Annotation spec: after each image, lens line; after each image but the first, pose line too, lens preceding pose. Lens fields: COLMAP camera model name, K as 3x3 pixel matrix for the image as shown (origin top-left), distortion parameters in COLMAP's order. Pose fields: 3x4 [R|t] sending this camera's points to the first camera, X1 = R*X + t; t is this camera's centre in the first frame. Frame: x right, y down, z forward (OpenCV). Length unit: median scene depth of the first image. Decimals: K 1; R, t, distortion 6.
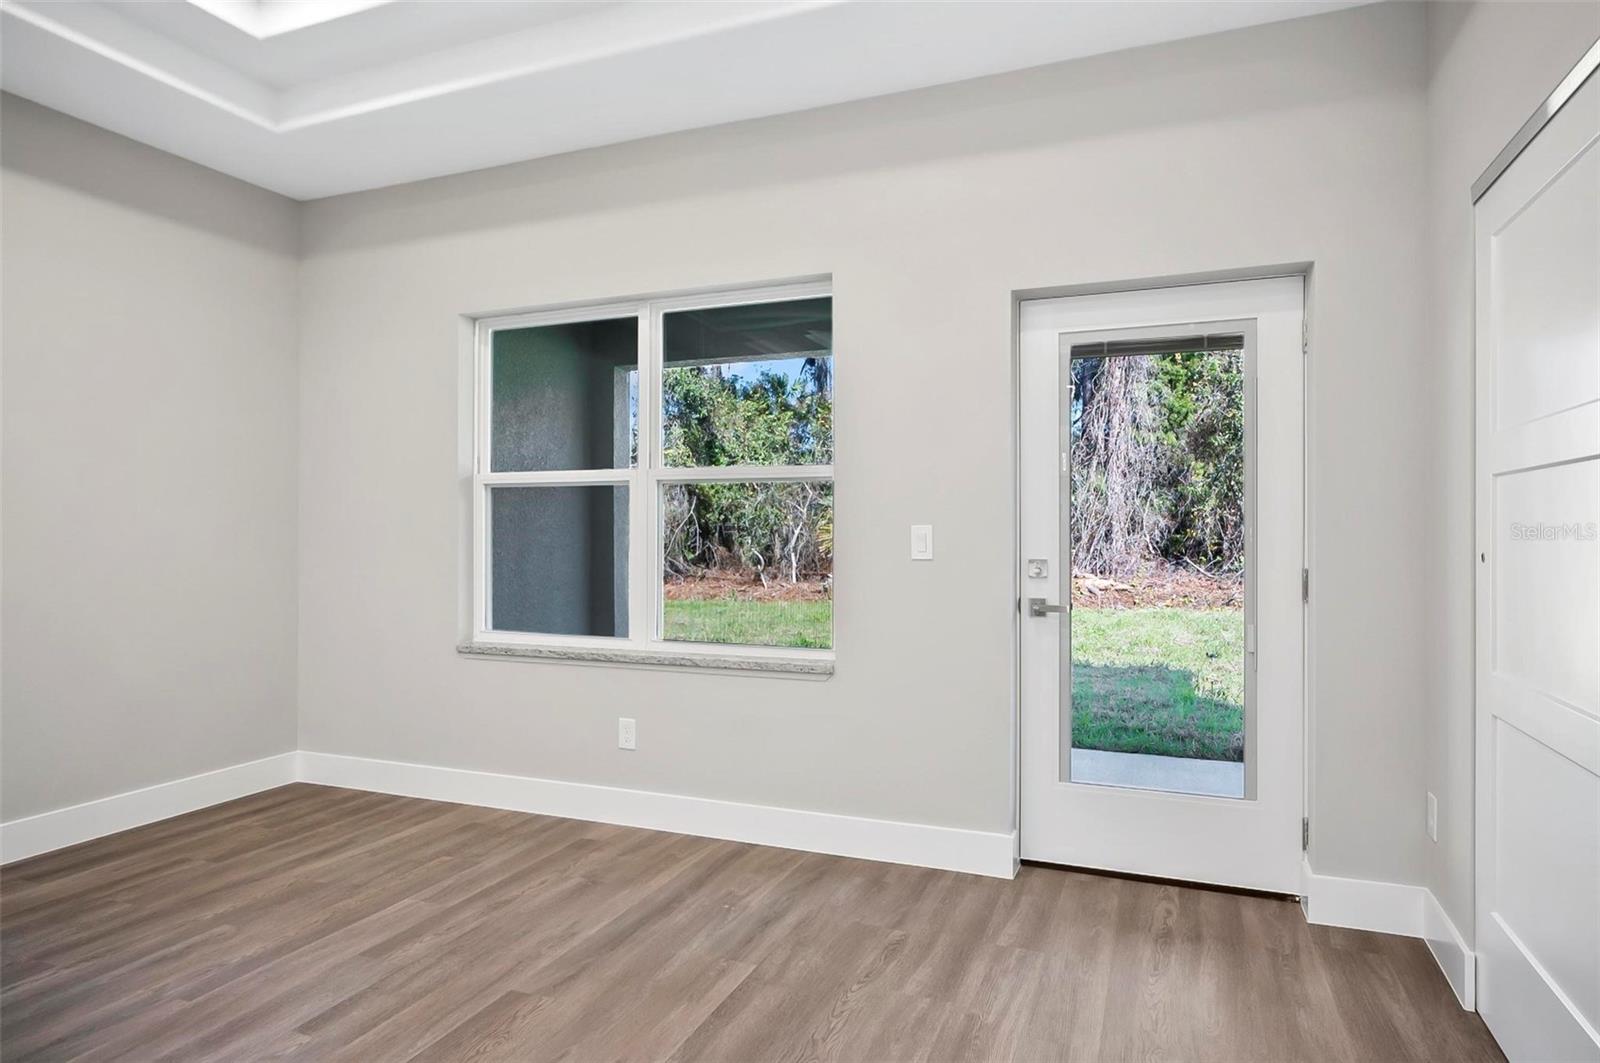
lens RADIAL K [[908.5, 0, 794.0], [0, 908.5, 536.3], [0, 0, 1]] dist [-0.000901, 0.001581]
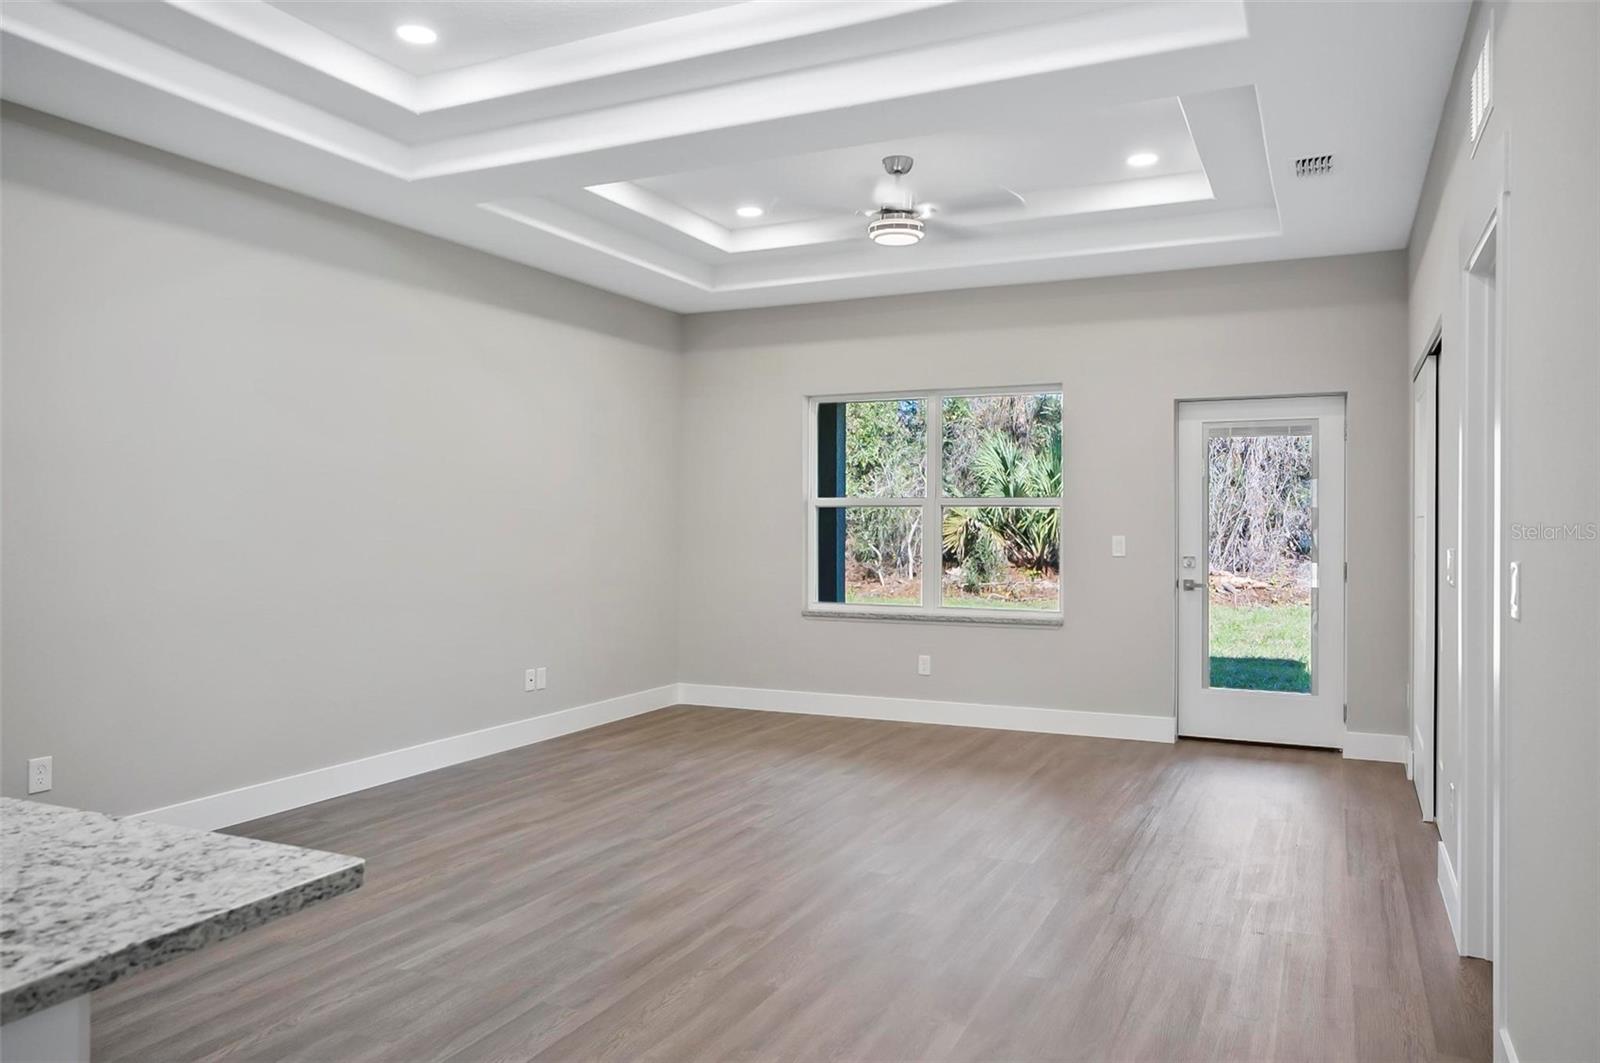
lens RADIAL K [[1124.4, 0, 806.9], [0, 1124.4, 525.9], [0, 0, 1]] dist [0.006008, -0.004131]
pose [[0.999038, 0.002073, -0.043801, -0.084925], [-0.002083, 0.999998, -0.000185, -0.007212], [0.043800, 0.000276, 0.999040, -0.272330]]
